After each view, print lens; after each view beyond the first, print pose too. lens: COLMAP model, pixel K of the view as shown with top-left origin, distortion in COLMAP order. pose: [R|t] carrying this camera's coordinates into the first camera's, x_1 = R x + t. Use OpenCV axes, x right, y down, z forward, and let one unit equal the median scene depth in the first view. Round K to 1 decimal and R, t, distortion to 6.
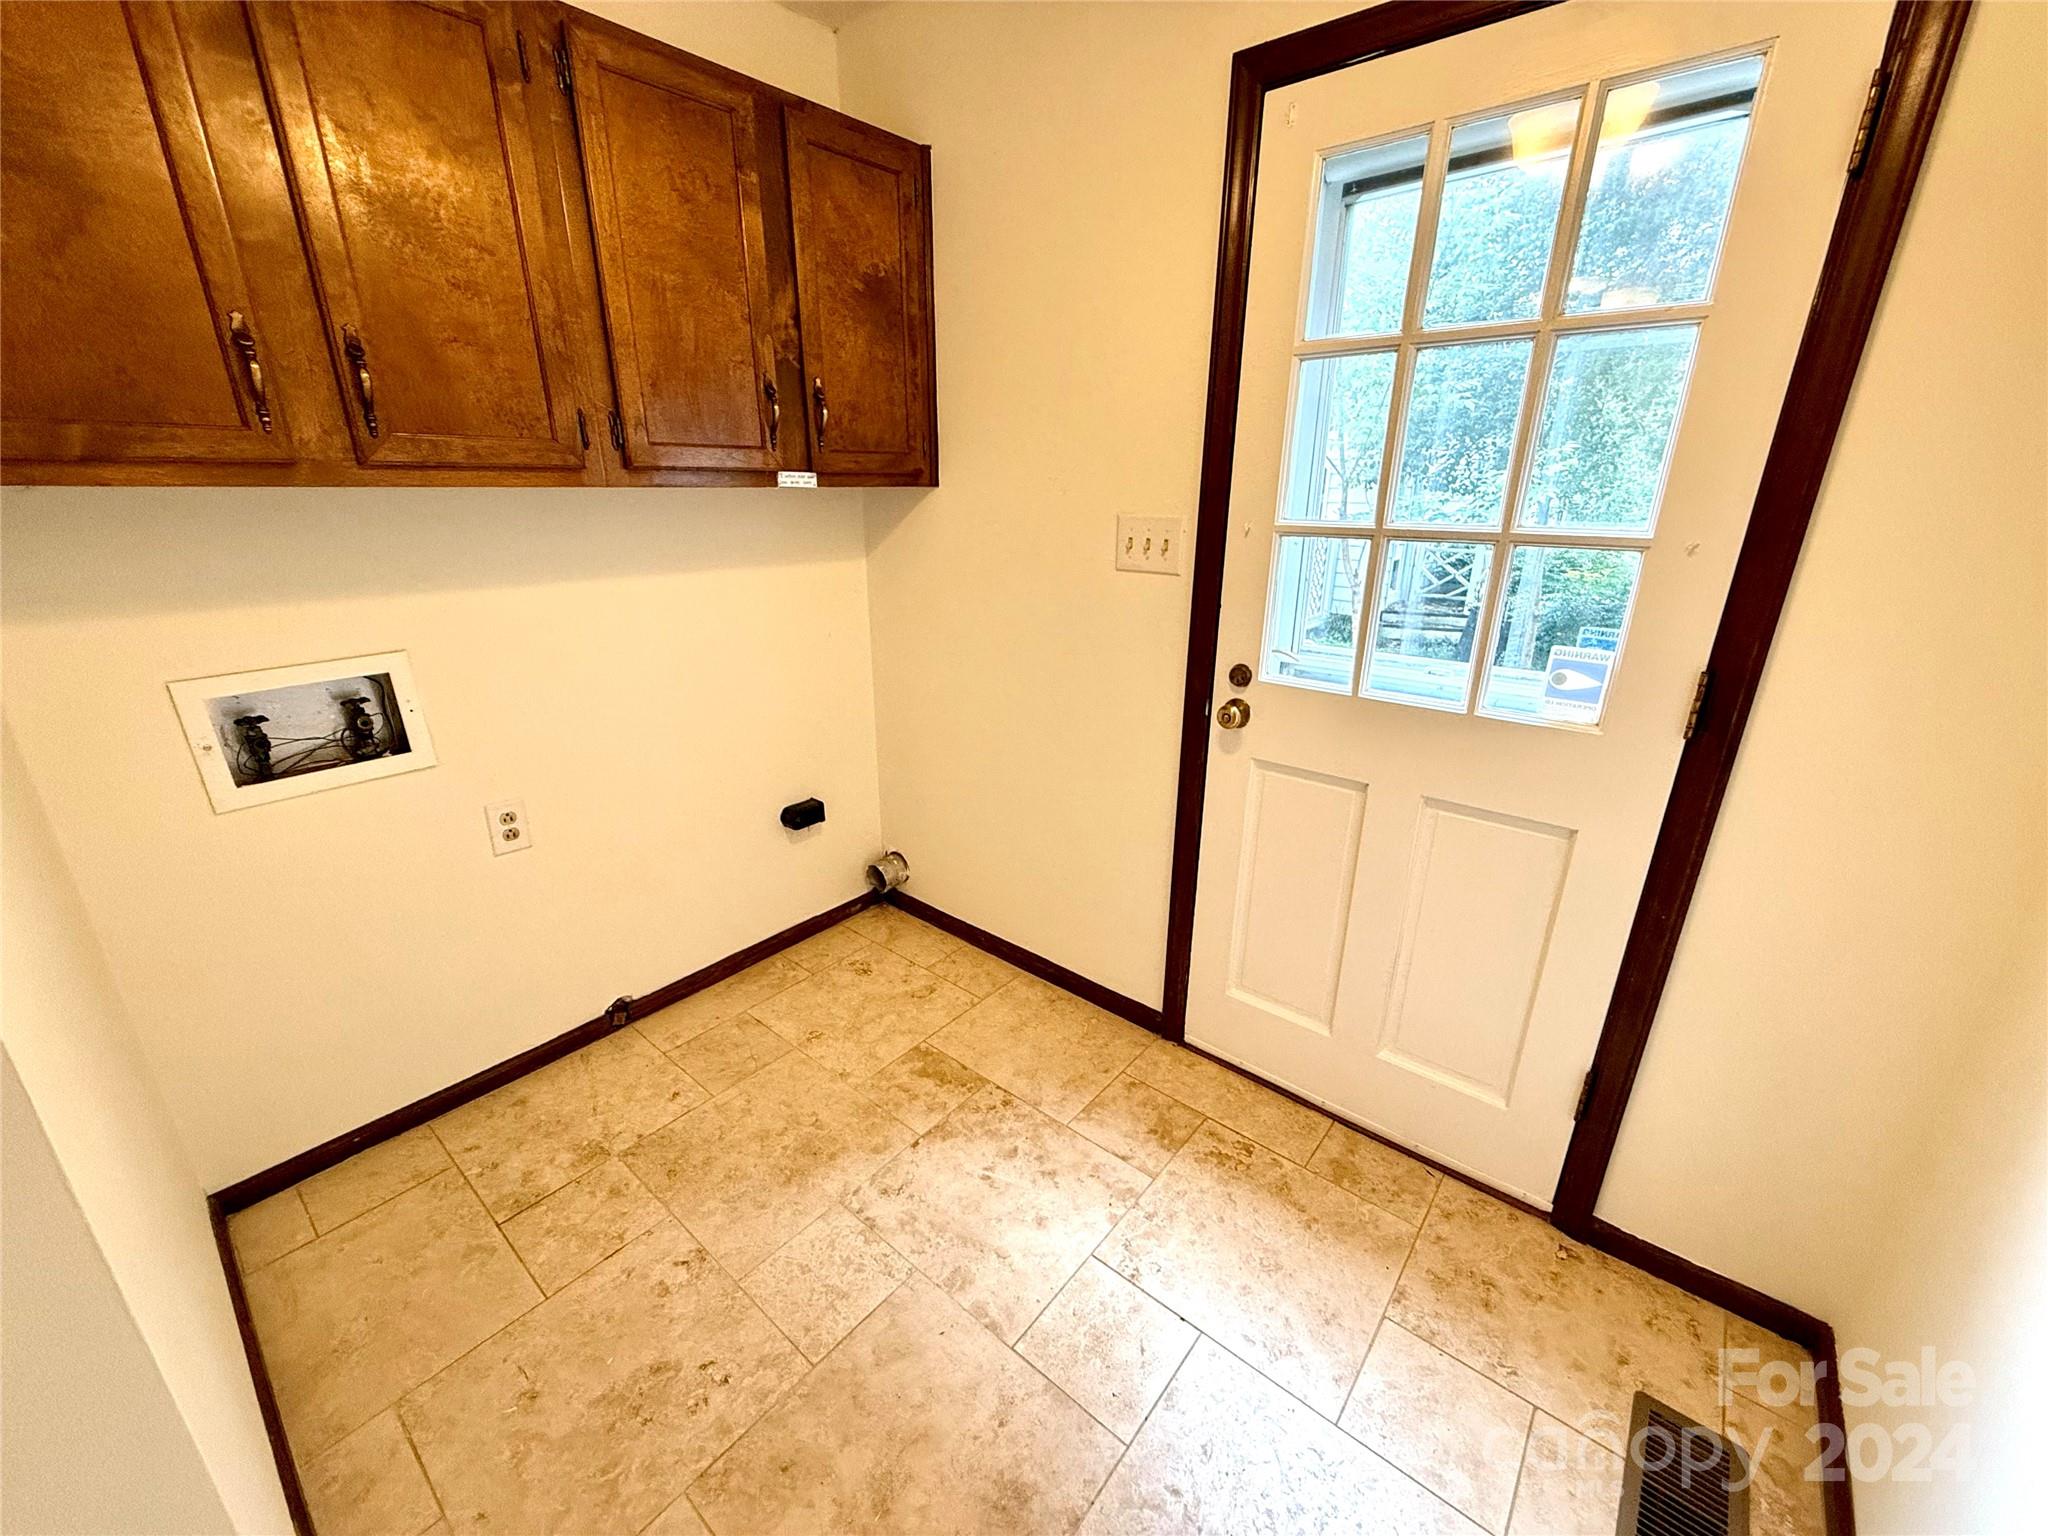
lens RADIAL K [[813.3, 0, 1018.1], [0, 813.3, 770.3], [0, 0, 1]] dist [0.000861, 0.000243]
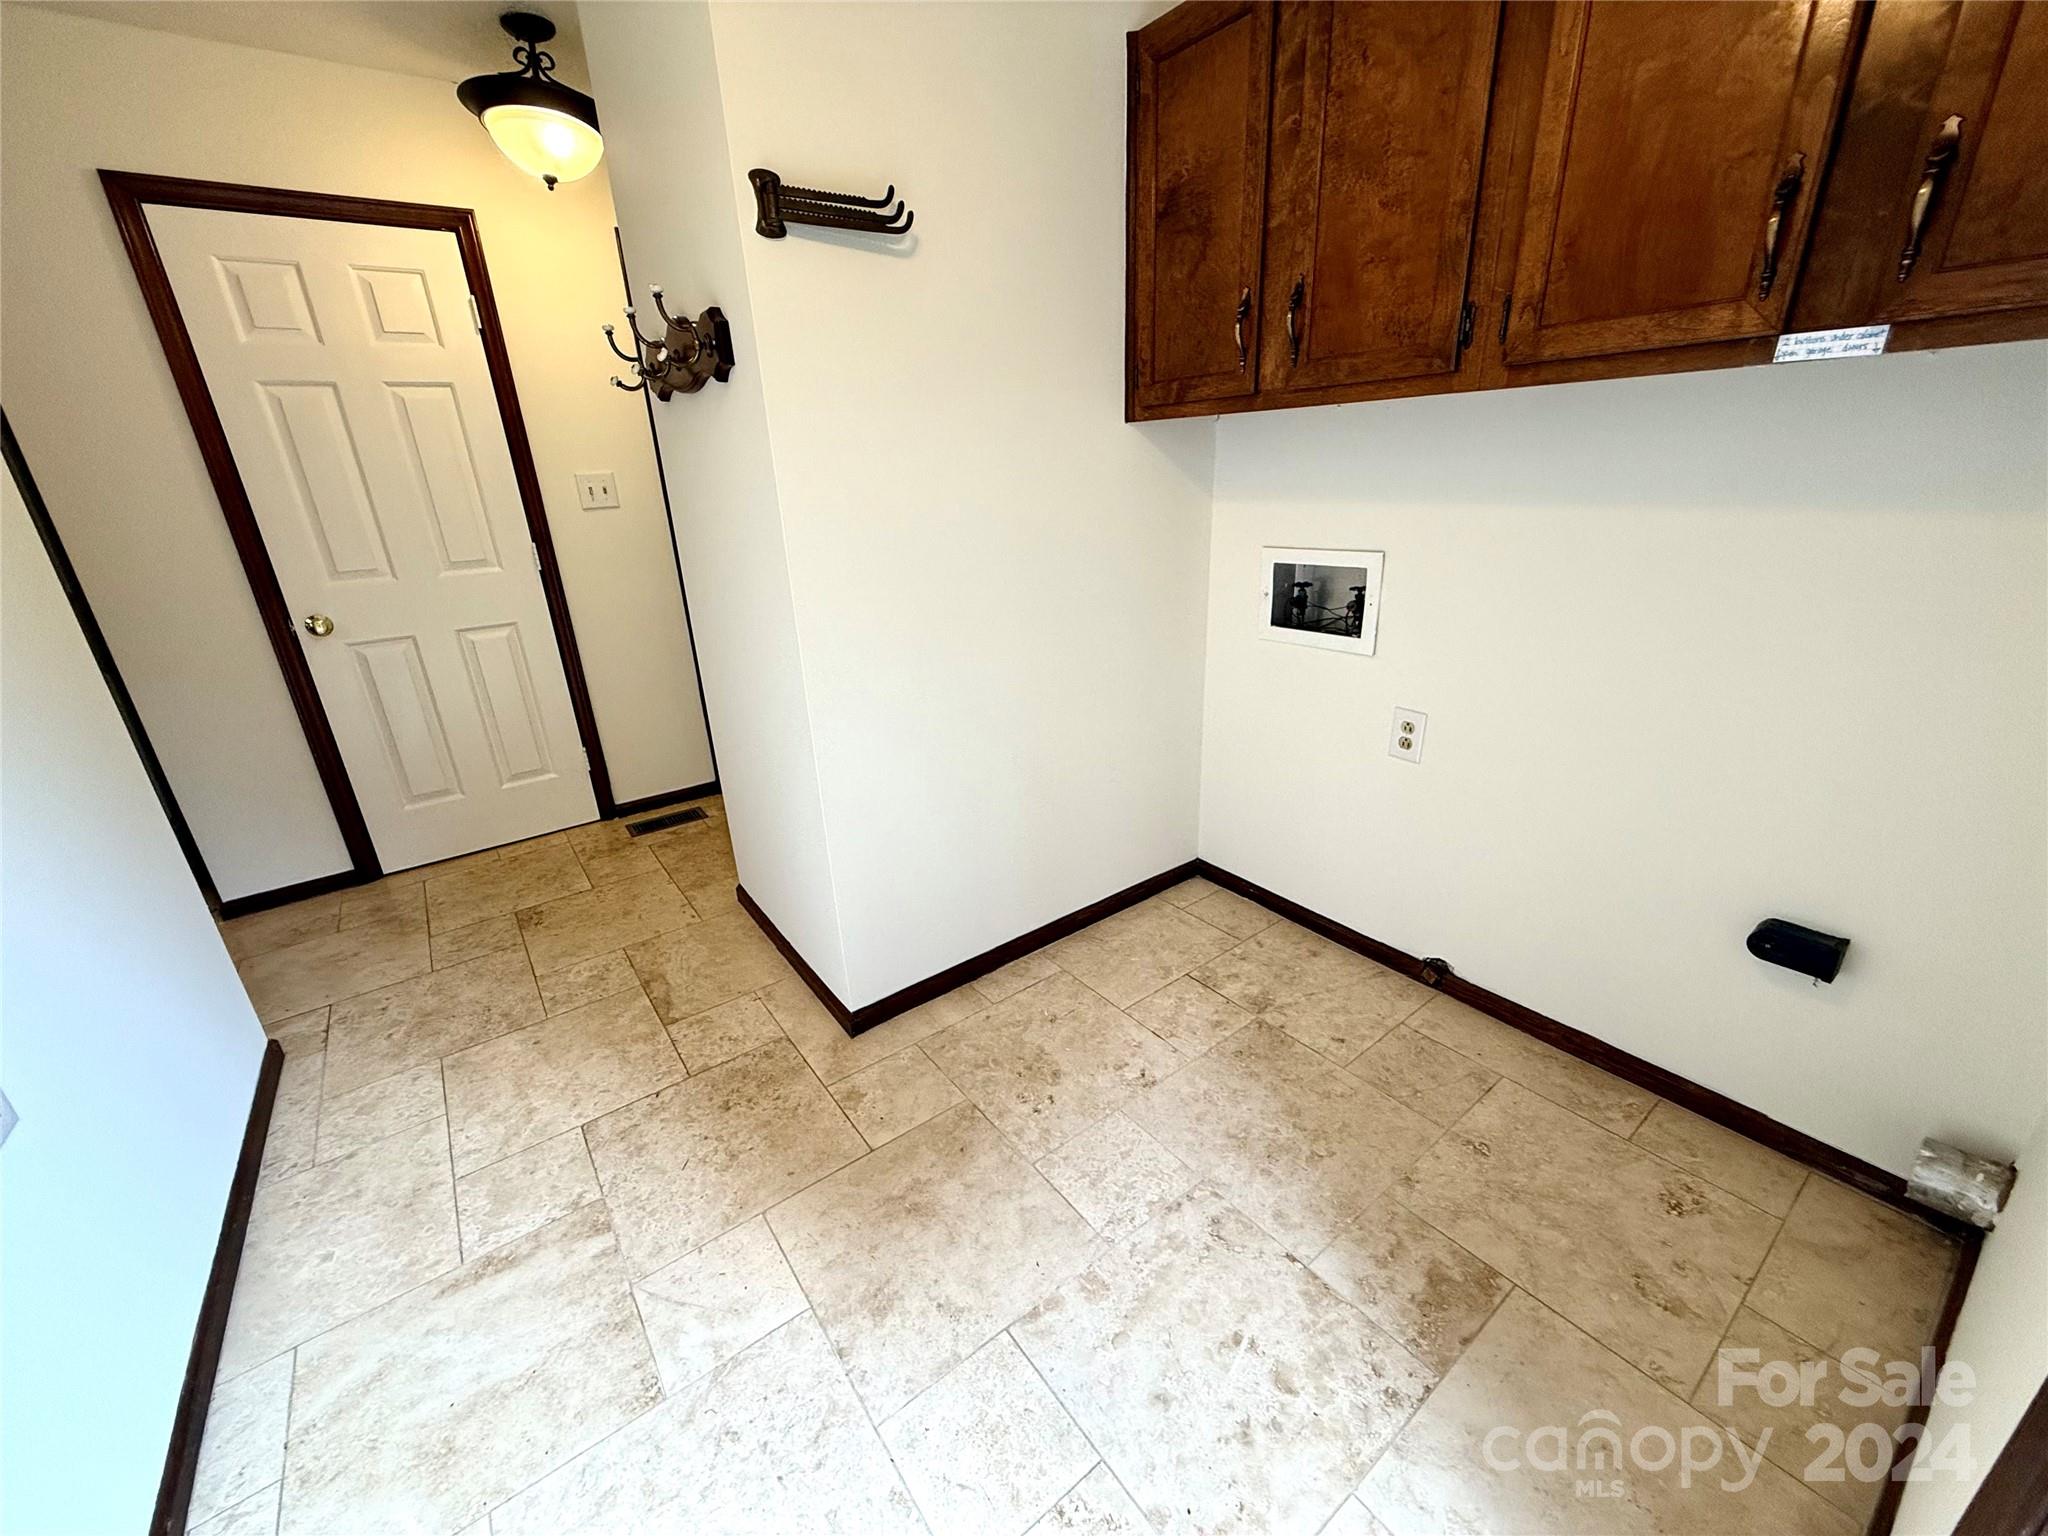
lens RADIAL K [[813.3, 0, 1018.5], [0, 813.3, 767.7], [0, 0, 1]] dist [0.000861, 0.000243]
pose [[-0.232055, 0.351873, -0.906828, 0.515551], [-0.278960, 0.869041, 0.408595, -0.207021], [0.931843, 0.347785, -0.103507, 0.738098]]
